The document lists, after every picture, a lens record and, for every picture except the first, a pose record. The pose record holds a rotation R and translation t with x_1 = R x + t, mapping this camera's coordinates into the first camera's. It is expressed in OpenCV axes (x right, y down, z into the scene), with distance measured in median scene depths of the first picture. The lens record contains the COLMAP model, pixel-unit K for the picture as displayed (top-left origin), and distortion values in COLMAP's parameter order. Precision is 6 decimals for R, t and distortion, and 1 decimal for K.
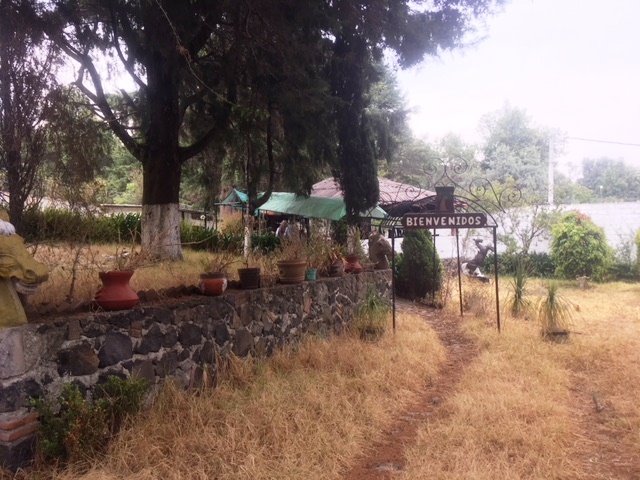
lens RADIAL K [[538.7, 0, 319.5], [0, 538.7, 241.3], [0, 0, 1]] dist [0.007473, -0.002363]
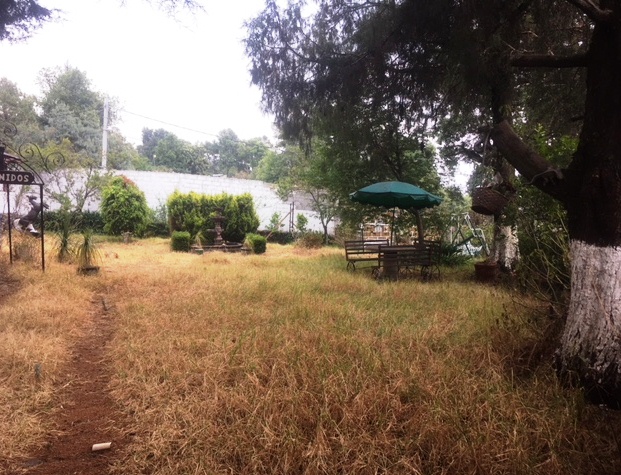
lens RADIAL K [[545.4, 0, 310.3], [0, 545.4, 242.4], [0, 0, 1]] dist [0.021755, -0.018732]
pose [[0.732581, -0.005248, 0.680660, -0.030077], [-0.044034, 0.997510, 0.055085, 0.003331], [-0.679254, -0.070326, 0.730526, -0.137445]]
